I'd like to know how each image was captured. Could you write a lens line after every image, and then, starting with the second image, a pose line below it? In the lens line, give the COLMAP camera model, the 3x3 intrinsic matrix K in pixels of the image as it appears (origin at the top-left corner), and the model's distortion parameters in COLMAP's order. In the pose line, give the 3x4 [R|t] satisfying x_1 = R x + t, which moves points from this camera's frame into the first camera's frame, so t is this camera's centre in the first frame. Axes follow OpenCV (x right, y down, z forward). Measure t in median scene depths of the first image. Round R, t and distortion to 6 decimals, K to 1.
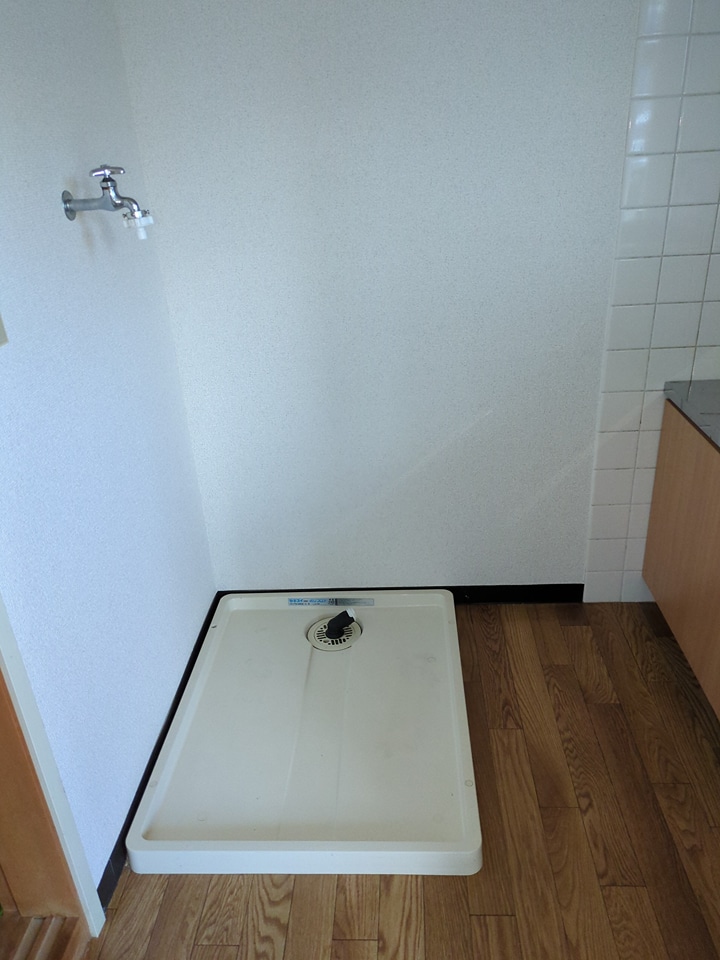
lens RADIAL K [[747.1, 0, 360.9], [0, 747.1, 462.2], [0, 0, 1]] dist [0.021744, -0.006884]
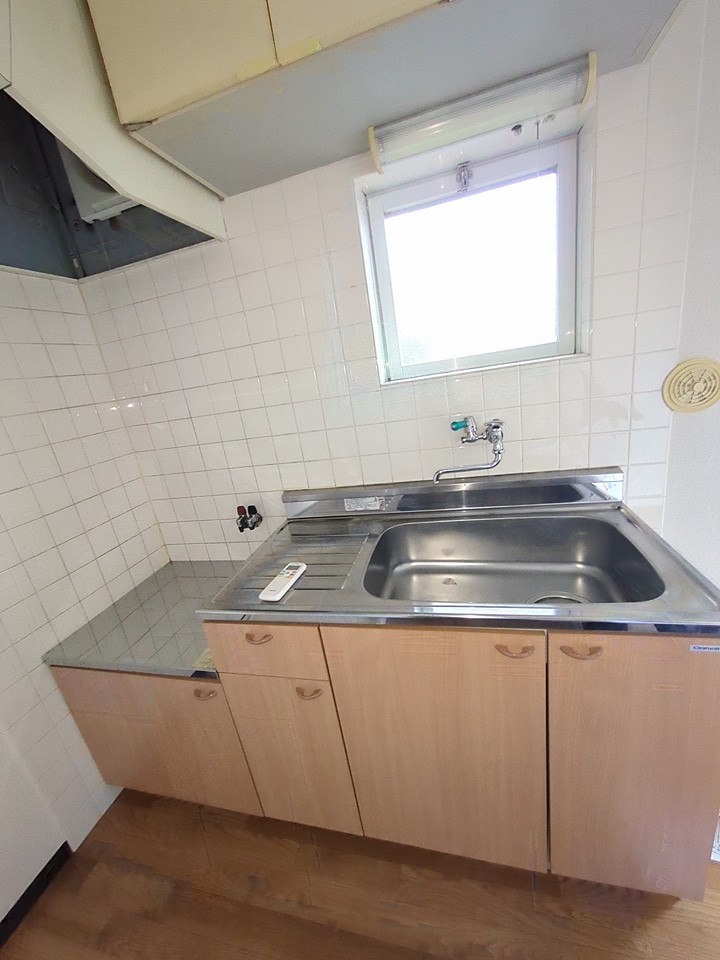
lens RADIAL K [[376.6, 0, 360.0], [0, 376.6, 480.0], [0, 0, 1]] dist [0.000230, -0.000320]
pose [[0.224400, -0.257088, 0.939973, -0.002148], [0.554371, 0.826963, 0.093834, -0.114106], [-0.801447, 0.500037, 0.328093, 0.194906]]
